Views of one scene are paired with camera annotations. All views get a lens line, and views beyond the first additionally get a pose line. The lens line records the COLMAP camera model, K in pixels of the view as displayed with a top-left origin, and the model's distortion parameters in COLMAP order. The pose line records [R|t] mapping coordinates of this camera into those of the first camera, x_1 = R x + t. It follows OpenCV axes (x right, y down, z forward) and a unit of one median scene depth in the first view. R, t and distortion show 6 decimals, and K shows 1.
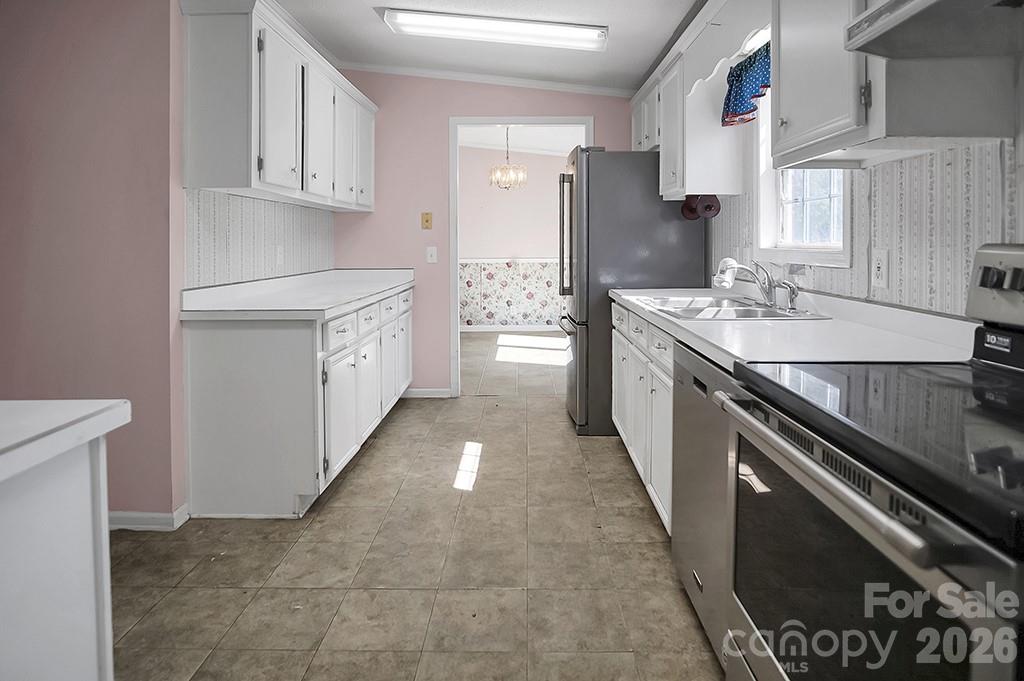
lens RADIAL K [[583.8, 0, 513.5], [0, 583.8, 239.1], [0, 0, 1]] dist [-0.019502, 0.001491]
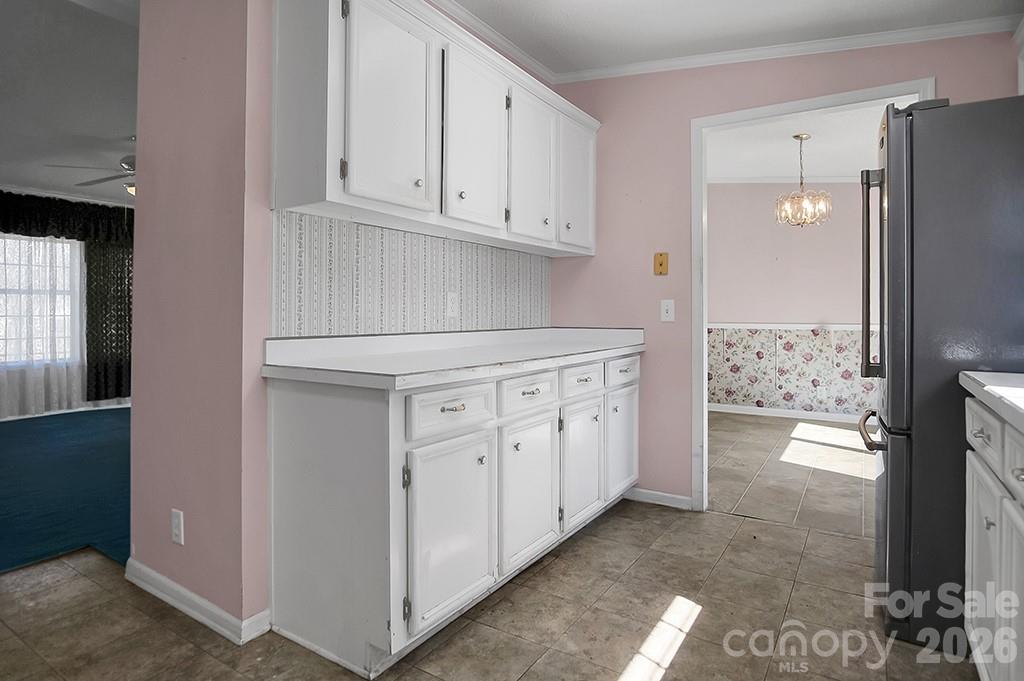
lens RADIAL K [[565.8, 0, 513.9], [0, 565.8, 303.2], [0, 0, 1]] dist [-0.027961, 0.001205]
pose [[0.853519, -0.000433, -0.521061, 0.093163], [-0.004968, 0.999947, -0.008970, 0.036046], [0.521038, 0.010245, 0.853472, 0.418416]]
